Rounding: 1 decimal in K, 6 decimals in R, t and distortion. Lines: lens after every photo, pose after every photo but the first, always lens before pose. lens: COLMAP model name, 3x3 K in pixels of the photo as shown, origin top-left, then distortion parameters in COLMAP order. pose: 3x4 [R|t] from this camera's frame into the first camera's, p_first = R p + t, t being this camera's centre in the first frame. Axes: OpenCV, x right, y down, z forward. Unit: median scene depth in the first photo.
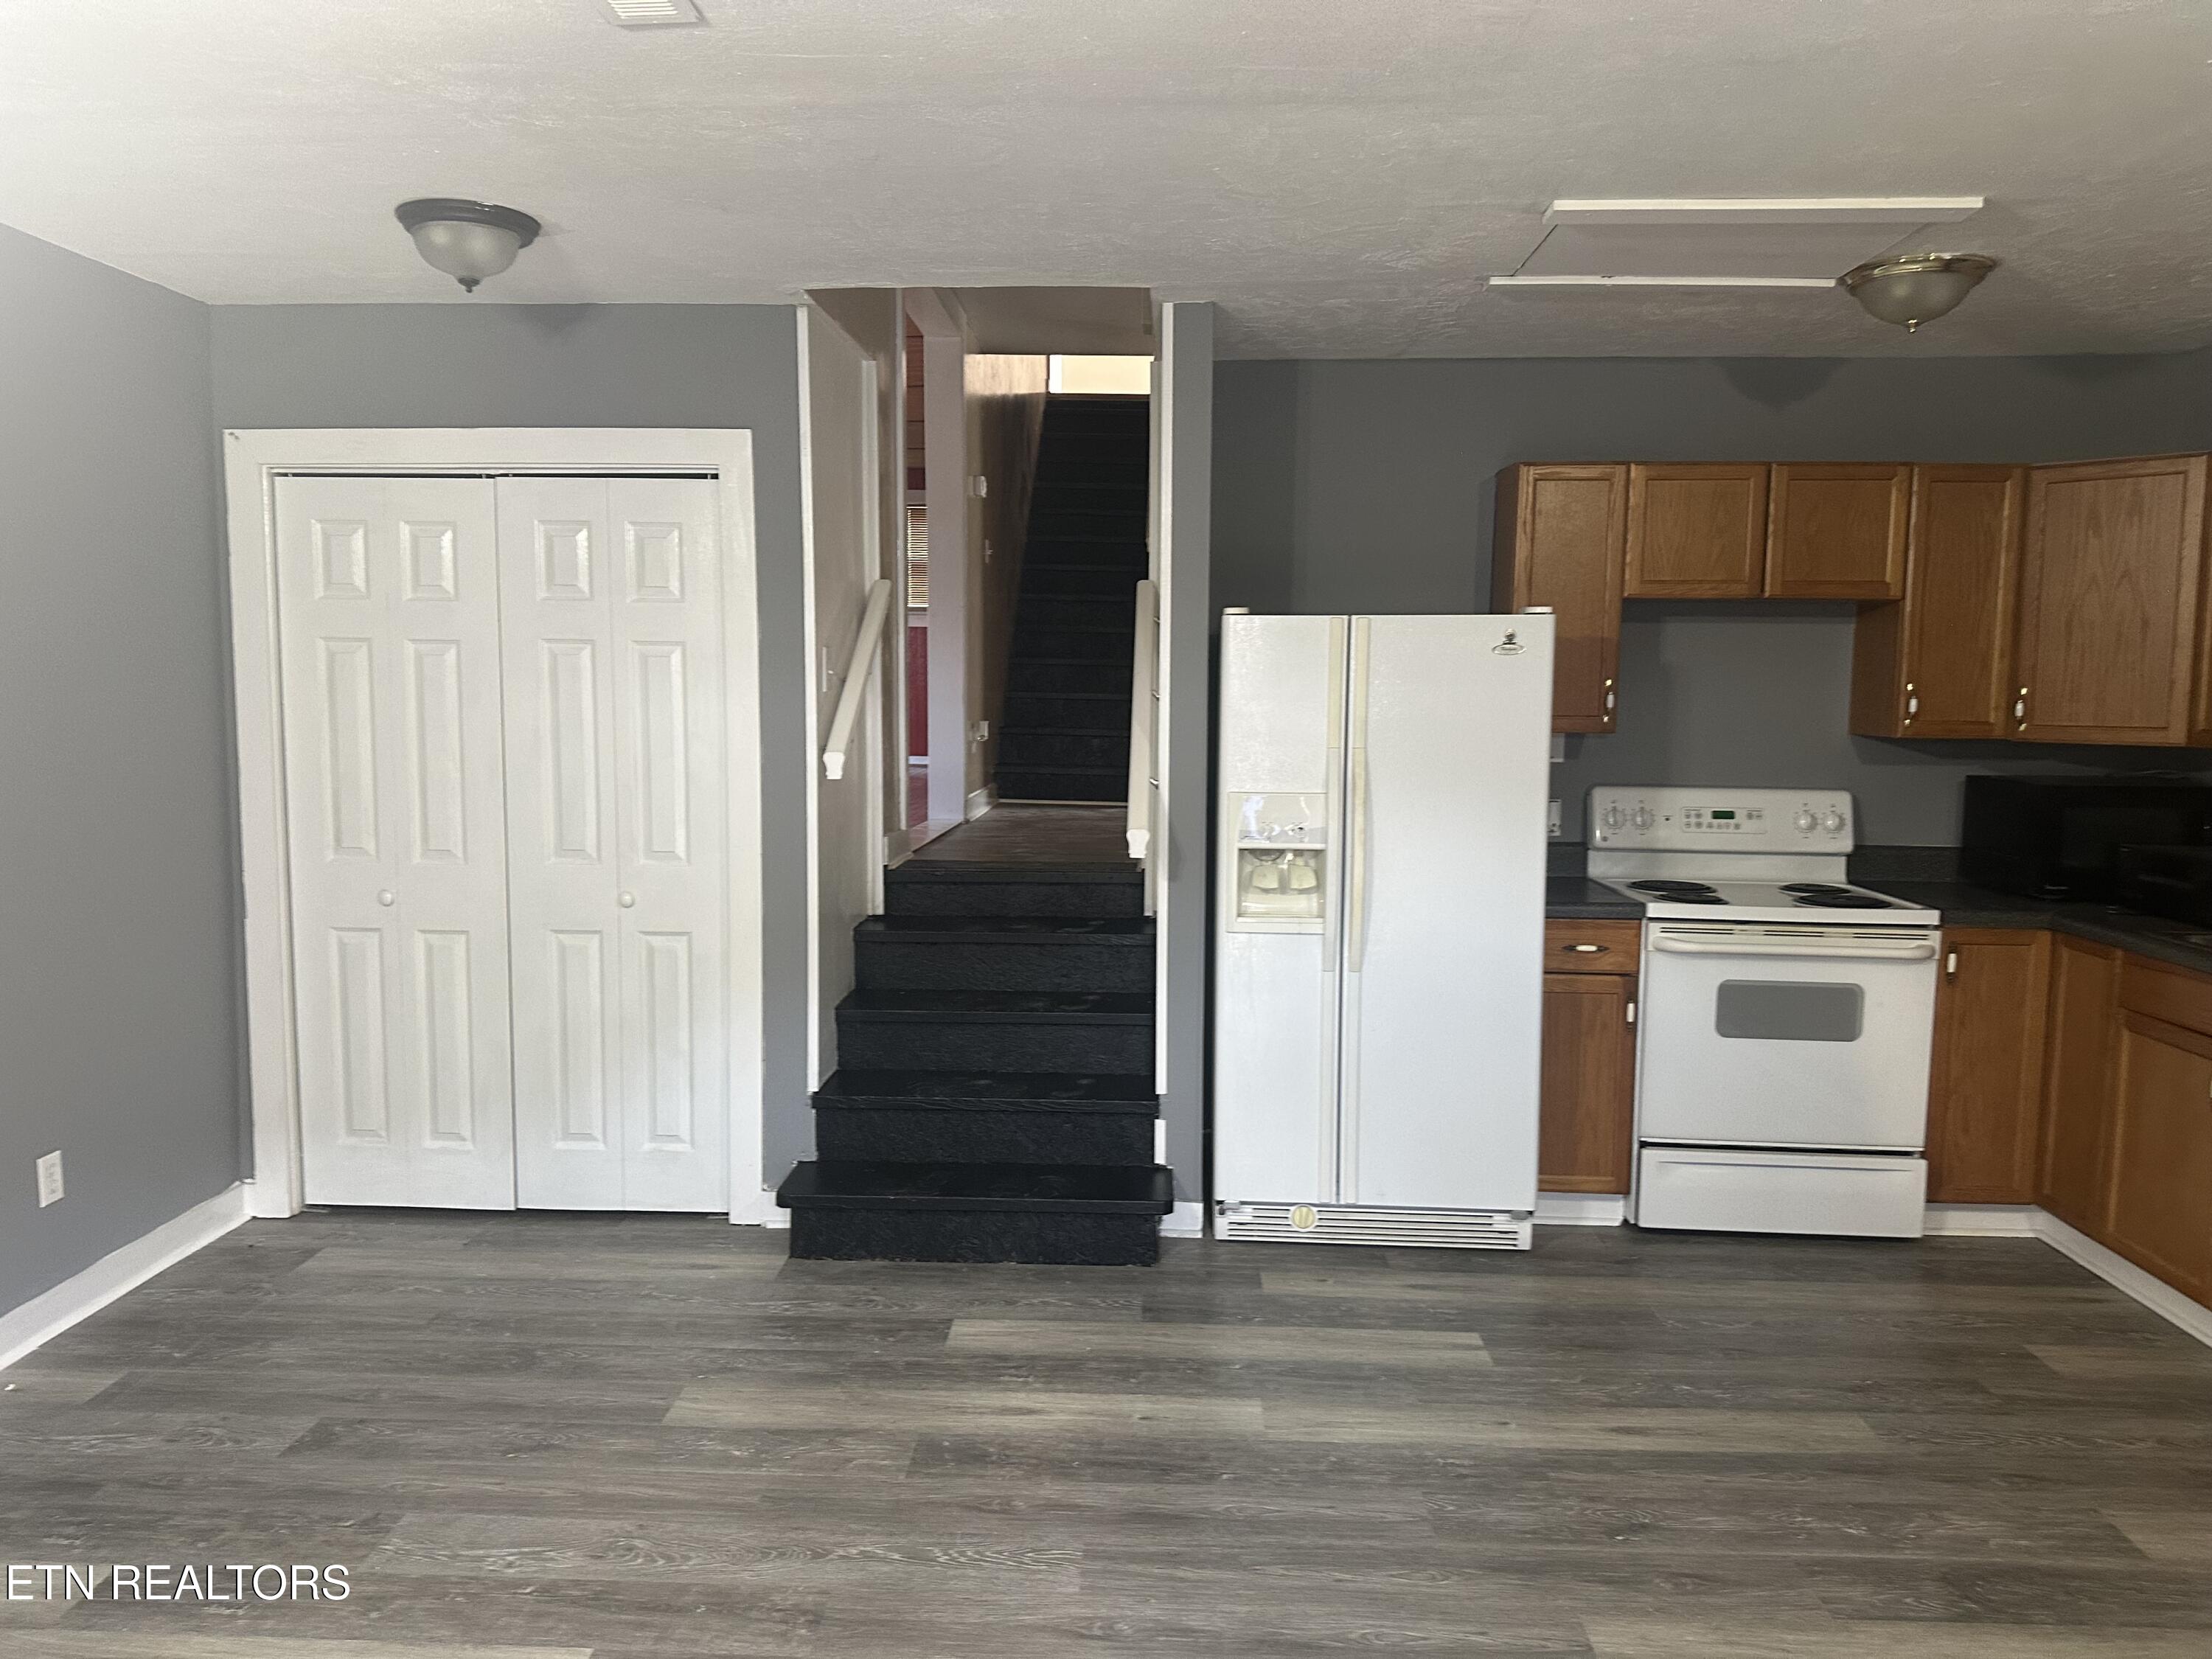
lens RADIAL K [[1579.1, 0, 1109.2], [0, 1579.1, 837.0], [0, 0, 1]] dist [0.120585, -0.153448]
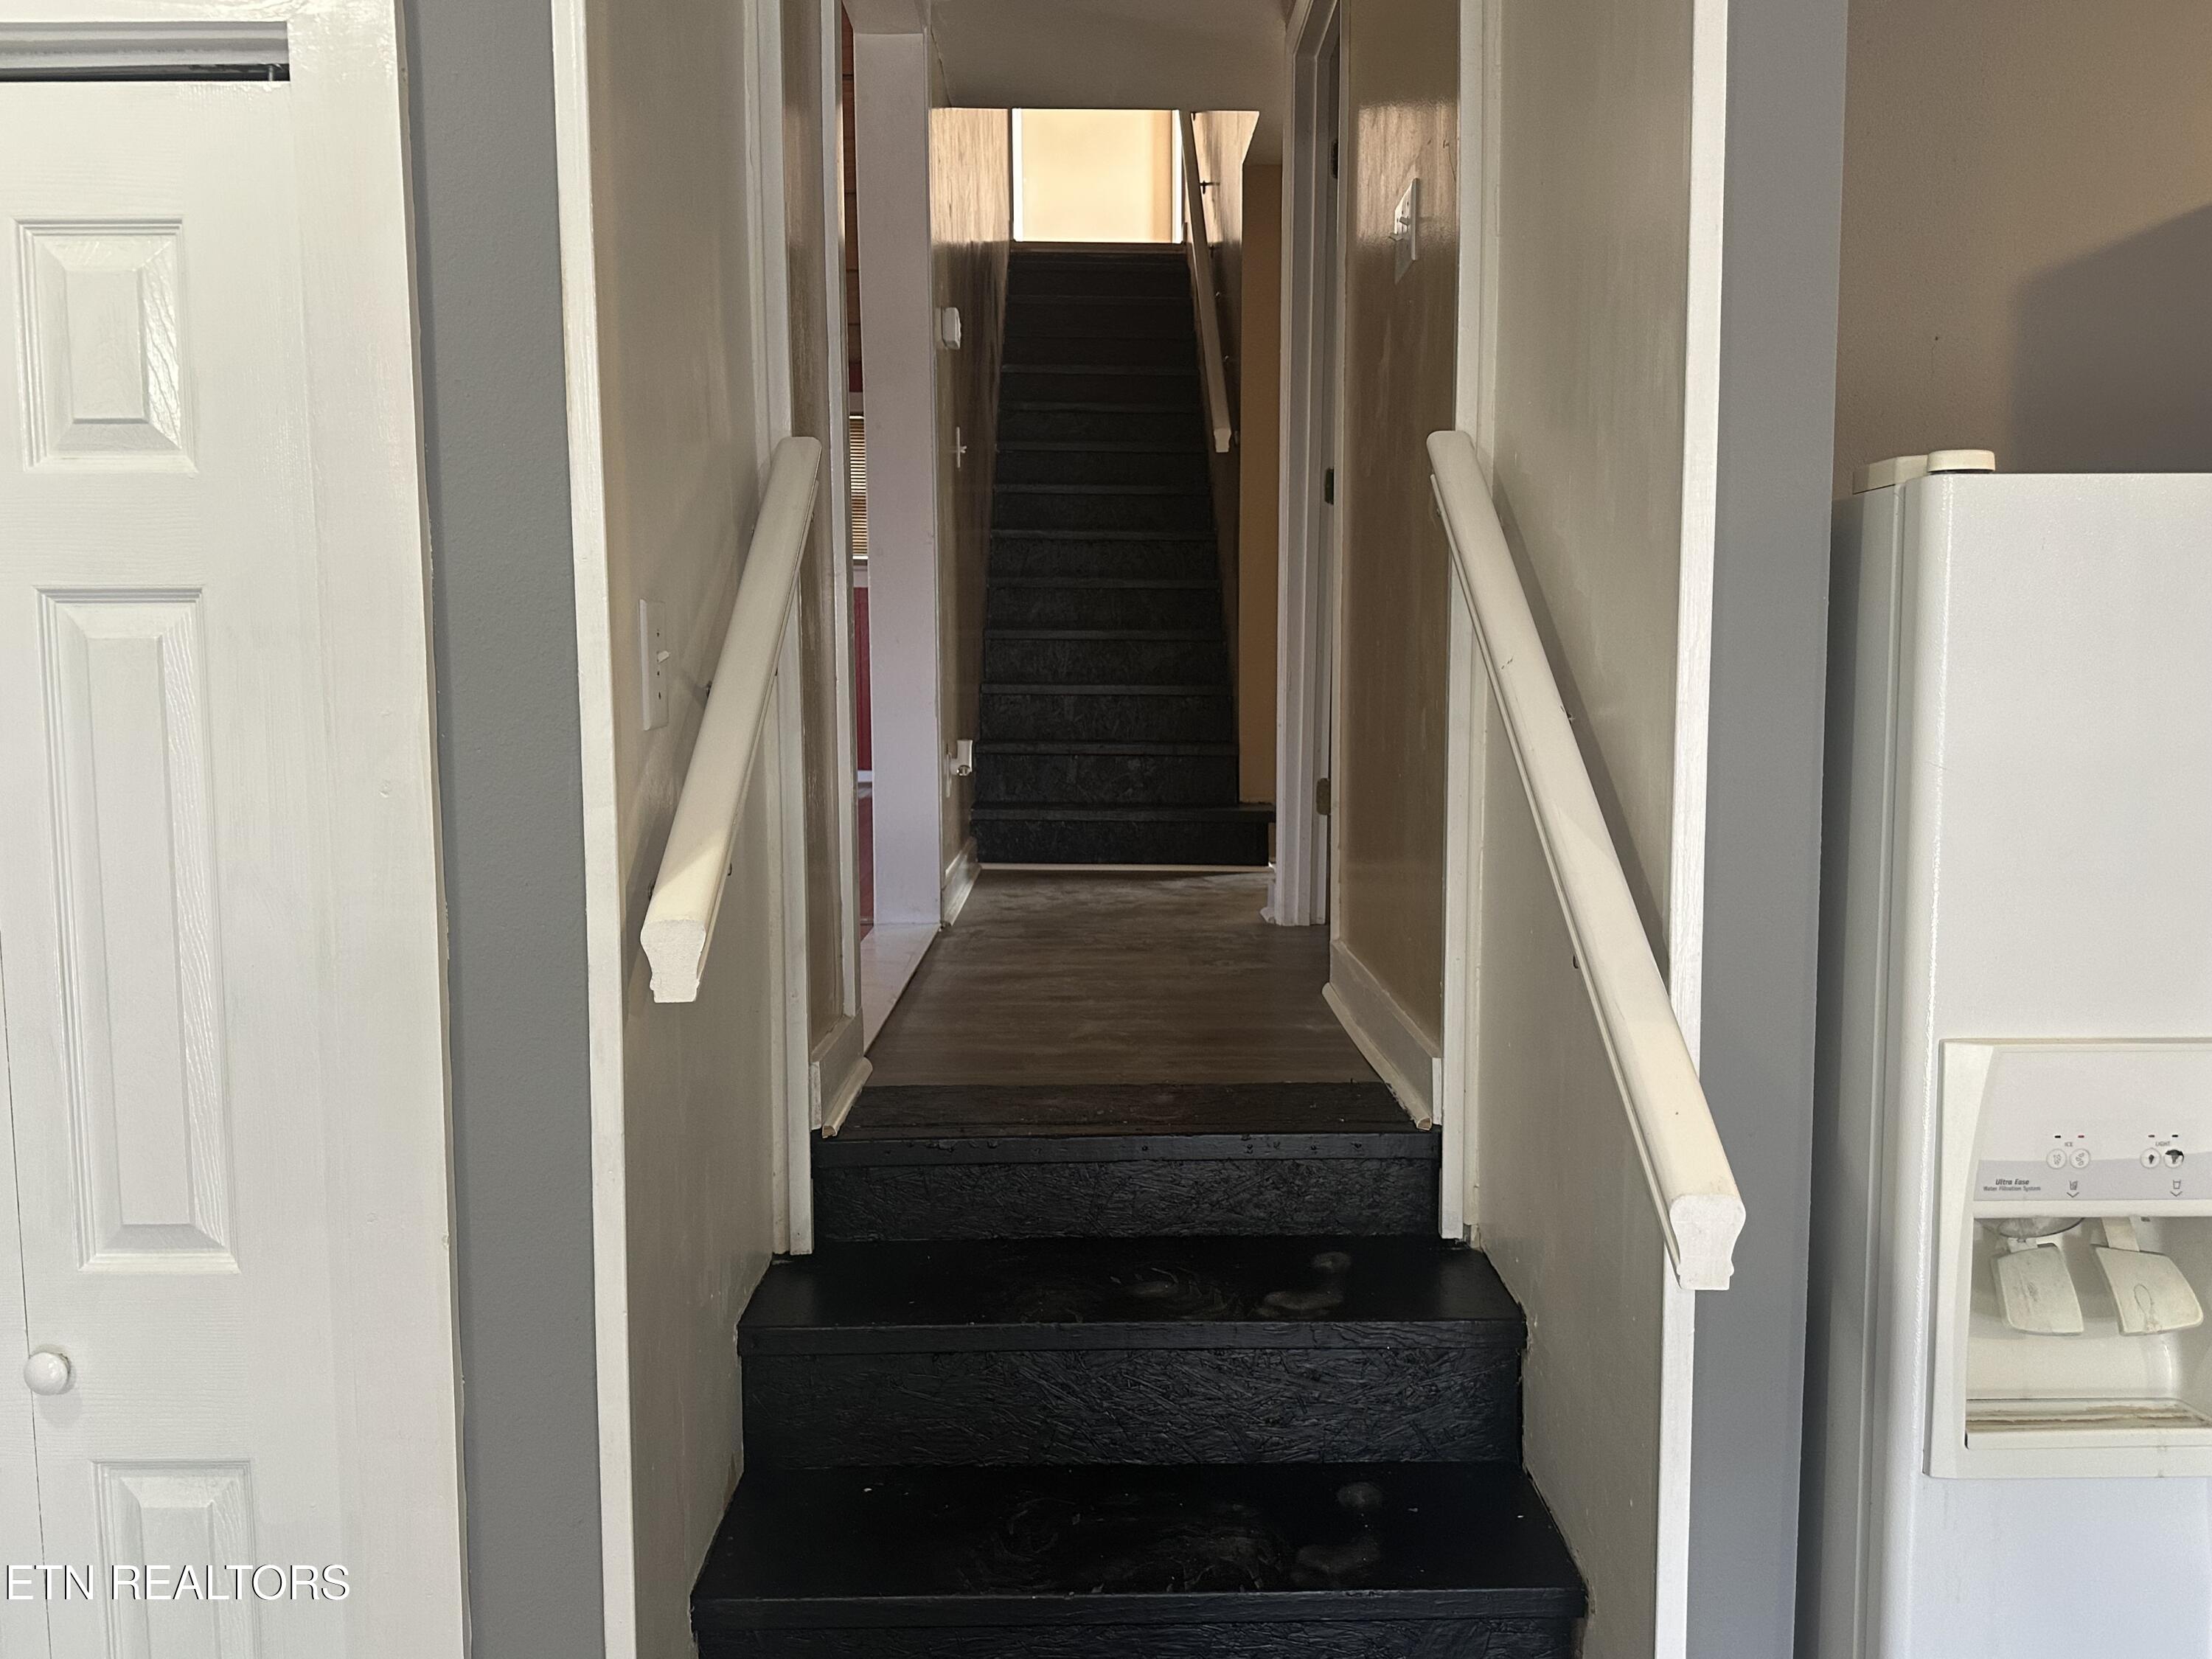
lens RADIAL K [[1745.9, 0, 1106.6], [0, 1745.9, 828.7], [0, 0, 1]] dist [0.080473, -0.146655]
pose [[0.998748, -0.016793, 0.047127, -0.112246], [0.016738, 0.999859, 0.001560, -0.079855], [-0.047147, -0.000769, 0.998888, 0.707353]]
